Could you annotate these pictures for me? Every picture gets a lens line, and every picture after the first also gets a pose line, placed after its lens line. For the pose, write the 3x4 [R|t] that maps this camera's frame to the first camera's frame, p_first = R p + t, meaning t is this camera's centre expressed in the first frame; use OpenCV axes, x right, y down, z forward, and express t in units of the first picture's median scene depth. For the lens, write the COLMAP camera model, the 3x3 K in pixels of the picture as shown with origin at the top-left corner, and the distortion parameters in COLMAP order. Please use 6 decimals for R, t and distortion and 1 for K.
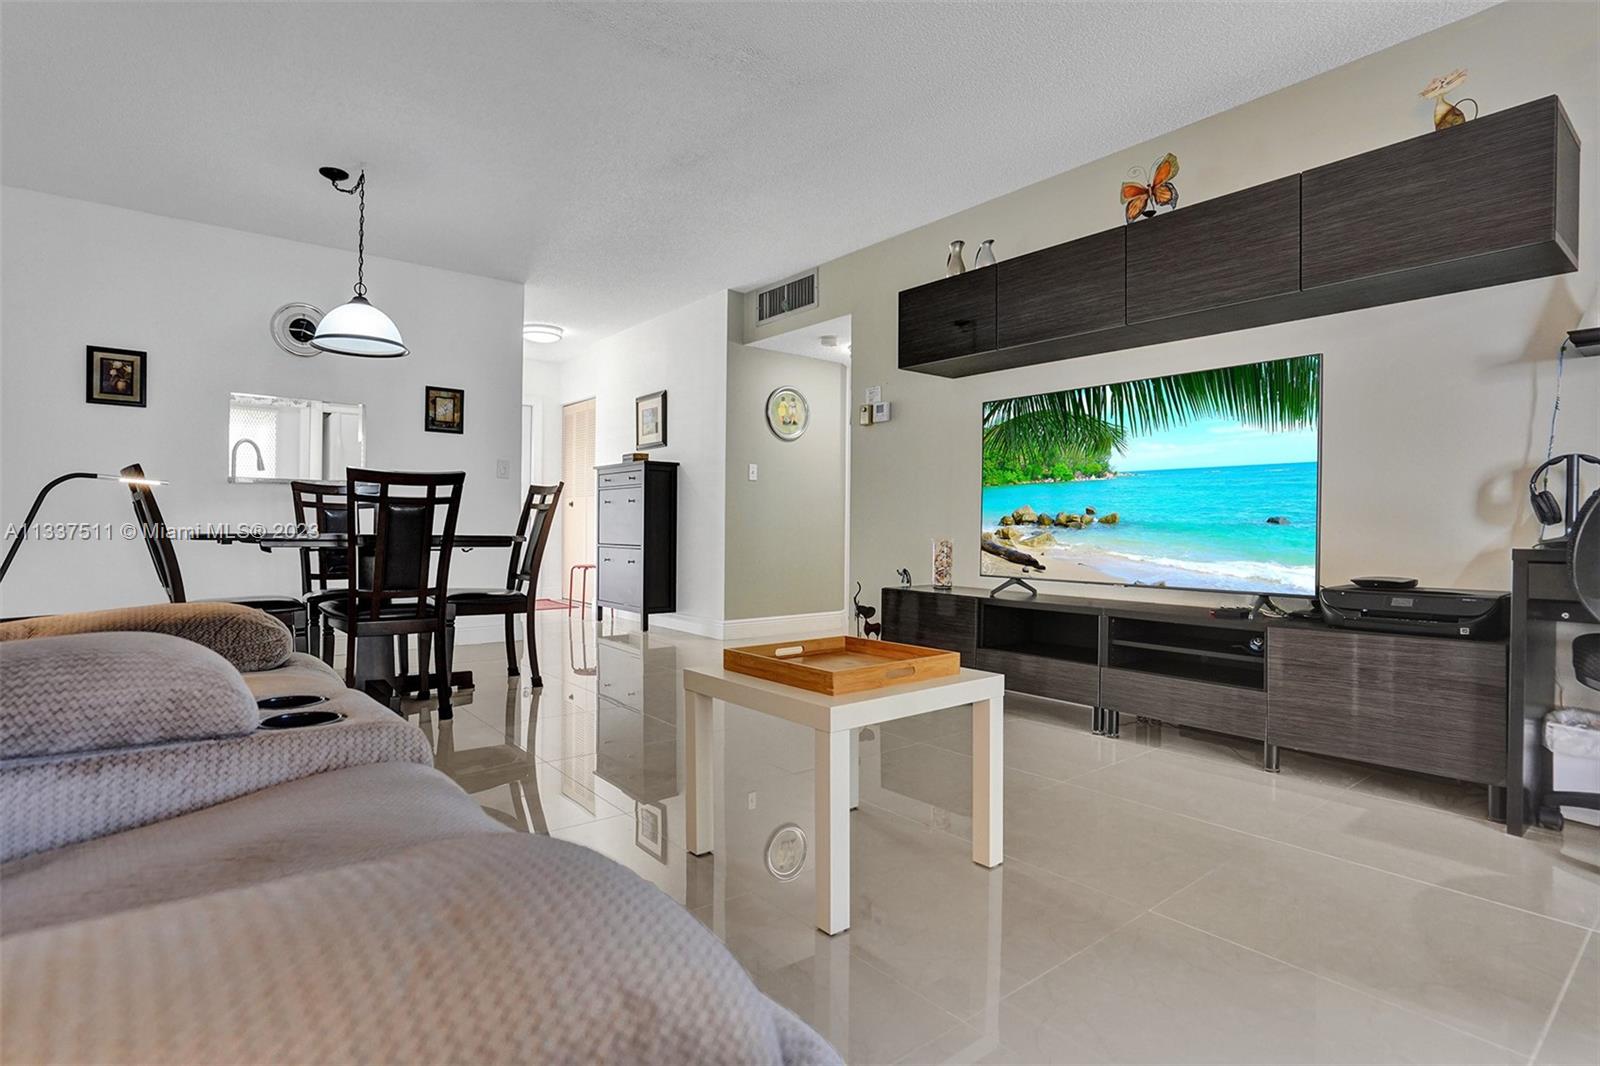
lens RADIAL K [[795.5, 0, 800.0], [0, 795.5, 533.0], [0, 0, 1]] dist [-0.002424, -0.000135]
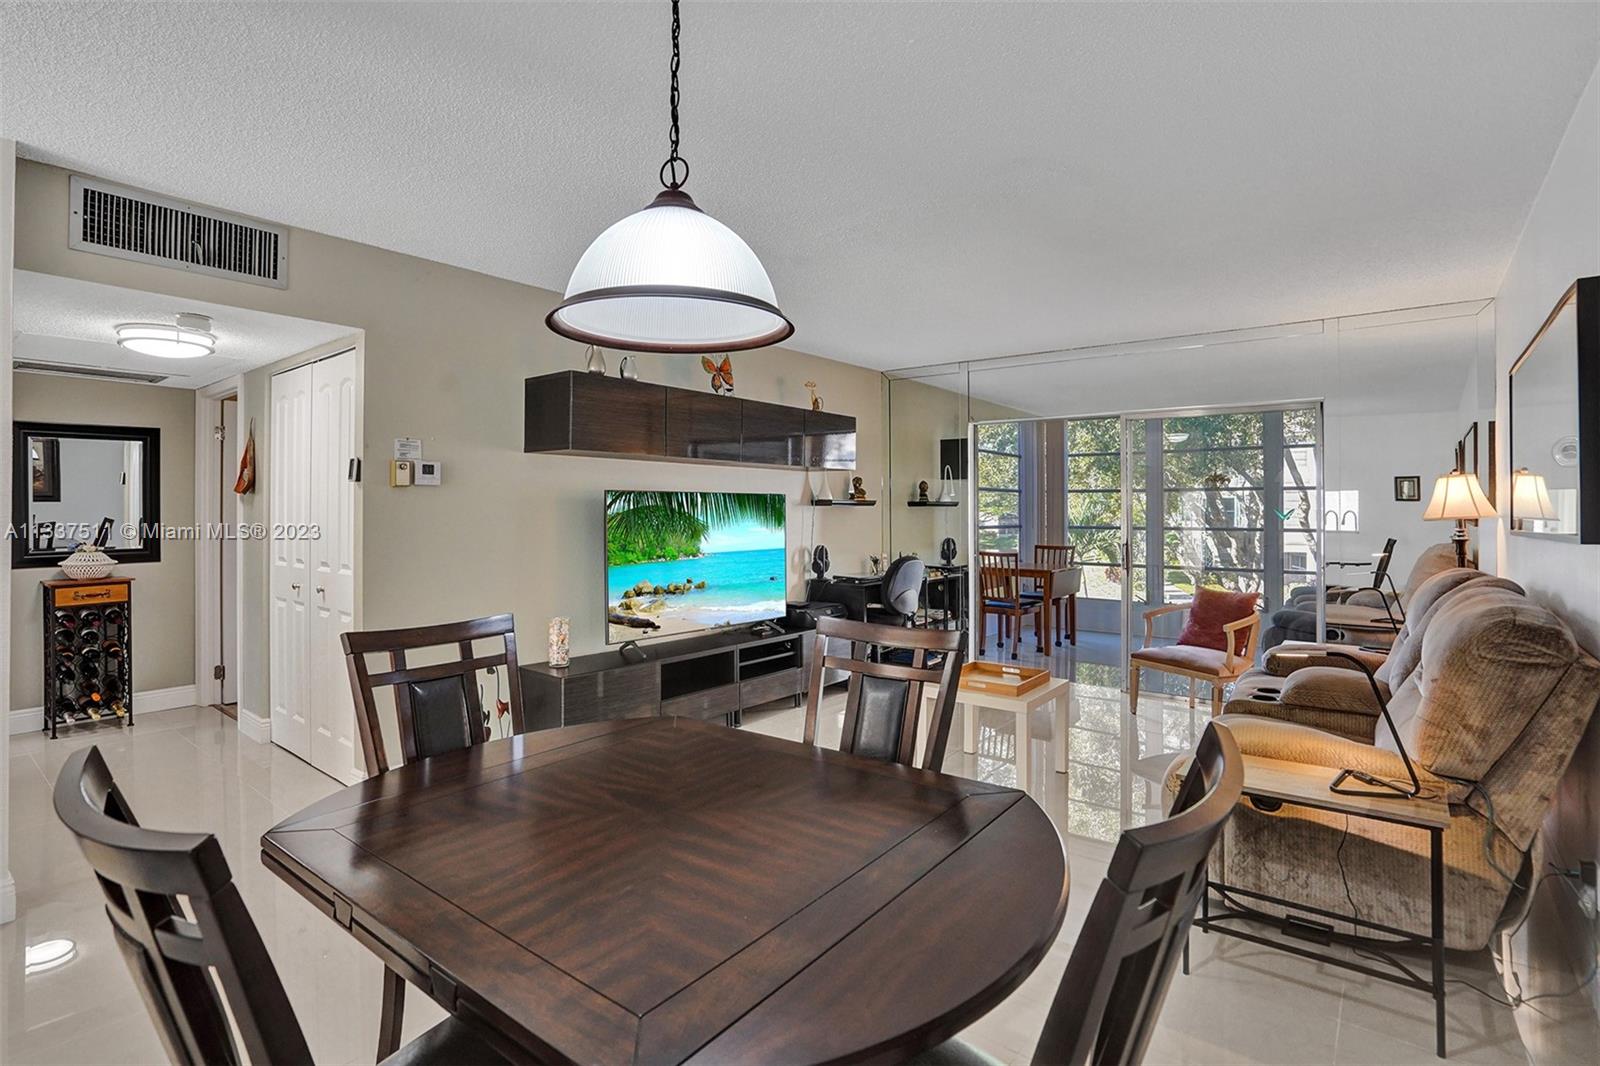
lens RADIAL K [[764.7, 0, 815.0], [0, 764.7, 516.7], [0, 0, 1]] dist [0.002429, 0.000517]
pose [[-0.228620, -0.021763, 0.973272, -0.975020], [0.006138, 0.999698, 0.023795, -0.167206], [-0.973496, 0.011414, -0.228417, 1.060292]]
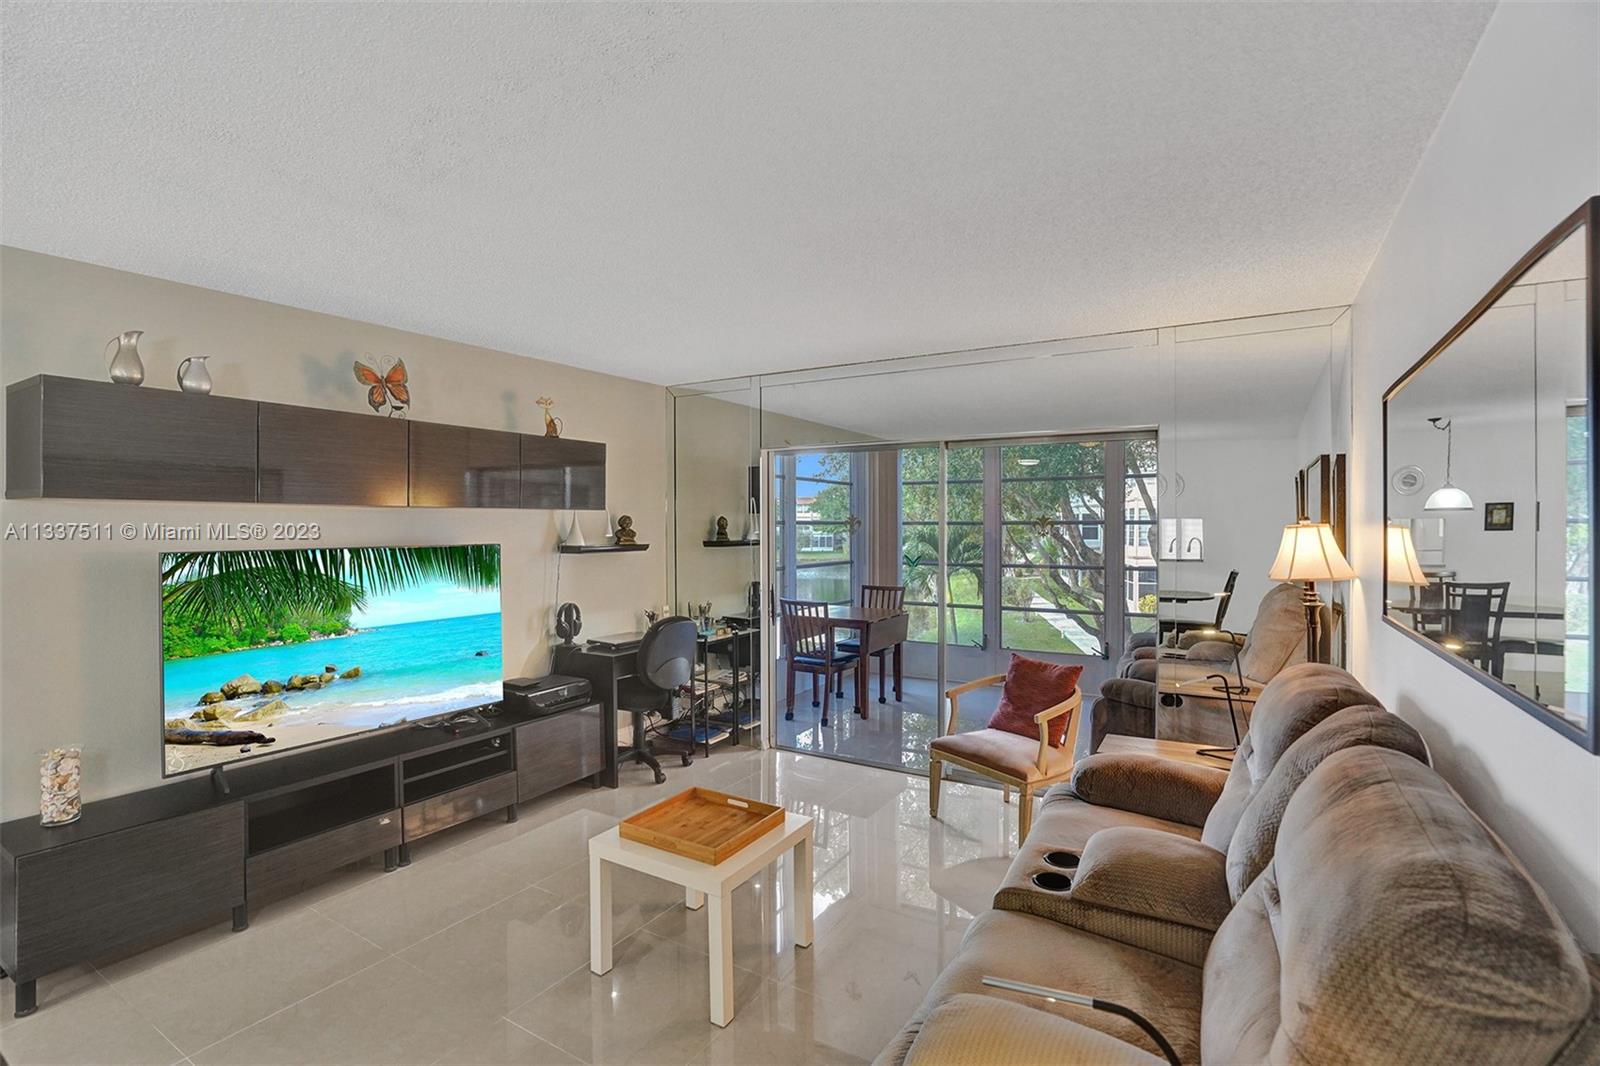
lens RADIAL K [[756.4, 0, 792.4], [0, 756.4, 532.5], [0, 0, 1]] dist [-0.036048, 0.020861]
pose [[-0.337278, -0.020363, 0.941185, -0.711992], [0.008596, 0.999658, 0.024709, -0.214730], [-0.941366, 0.016424, -0.336987, 0.741036]]
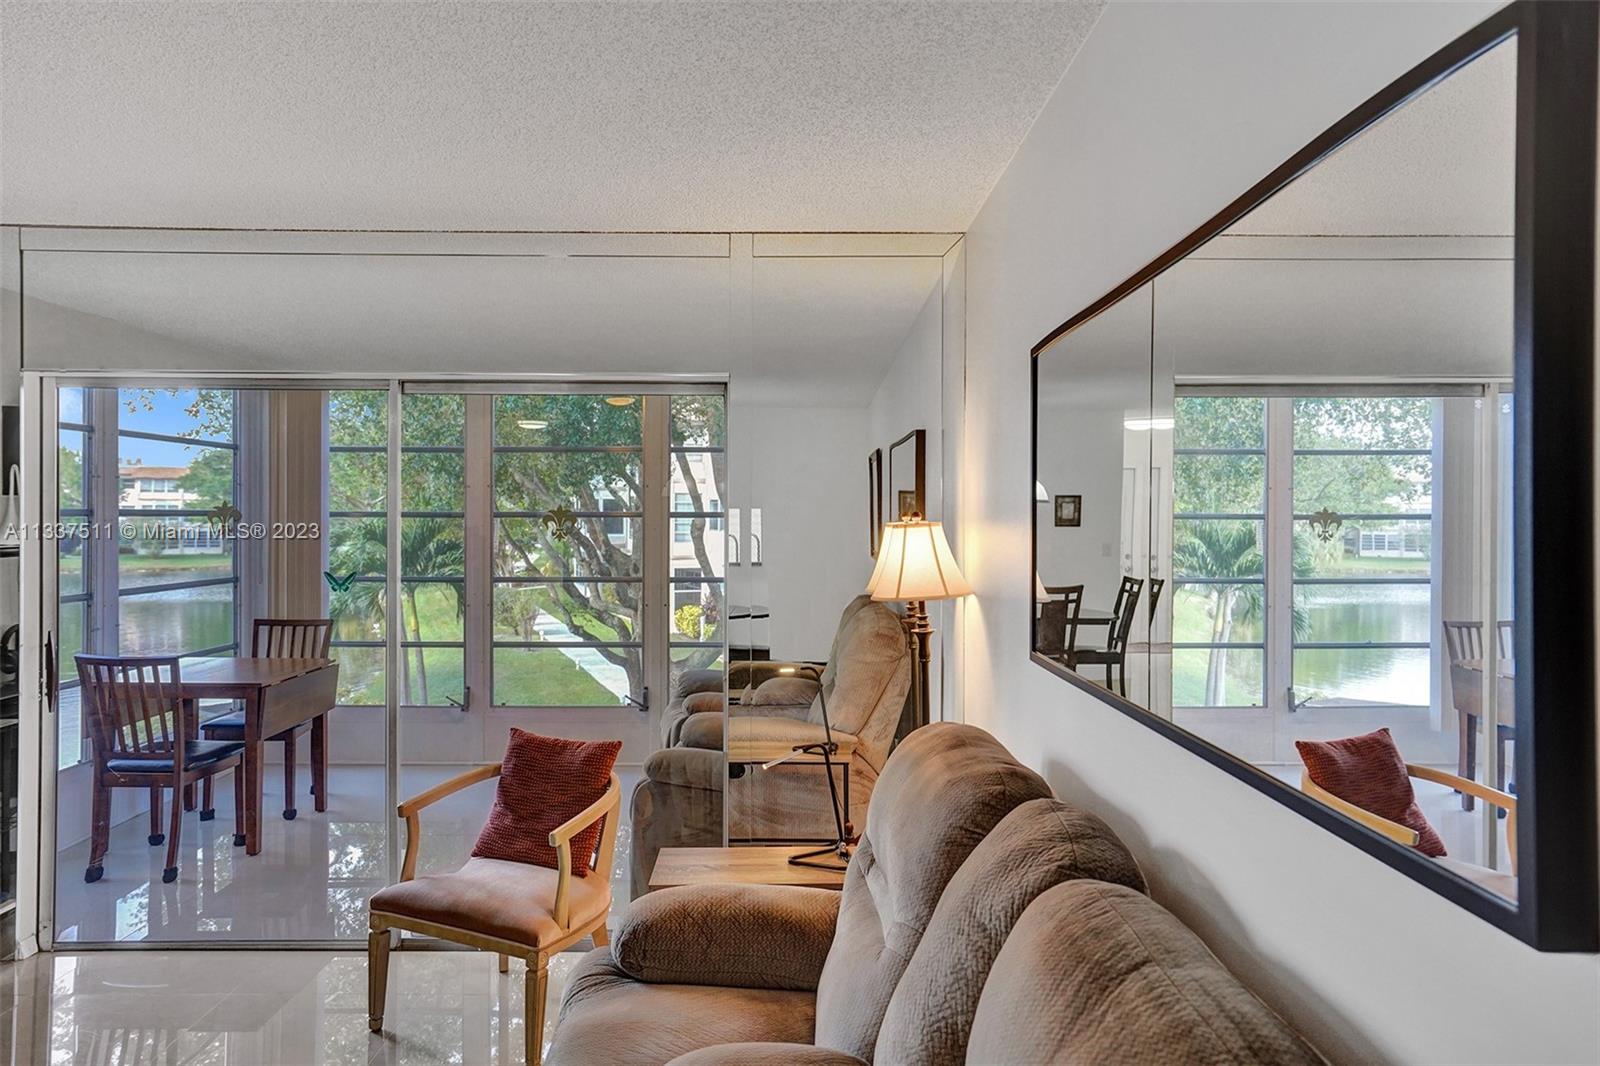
lens RADIAL K [[1052.3, 0, 803.6], [0, 1052.3, 517.4], [0, 0, 1]] dist [-0.003311, 0.022336]
pose [[-0.784514, -0.016209, 0.619899, -0.577934], [-0.005349, 0.999798, 0.019374, -0.218515], [-0.620088, 0.011883, -0.784442, 0.648697]]
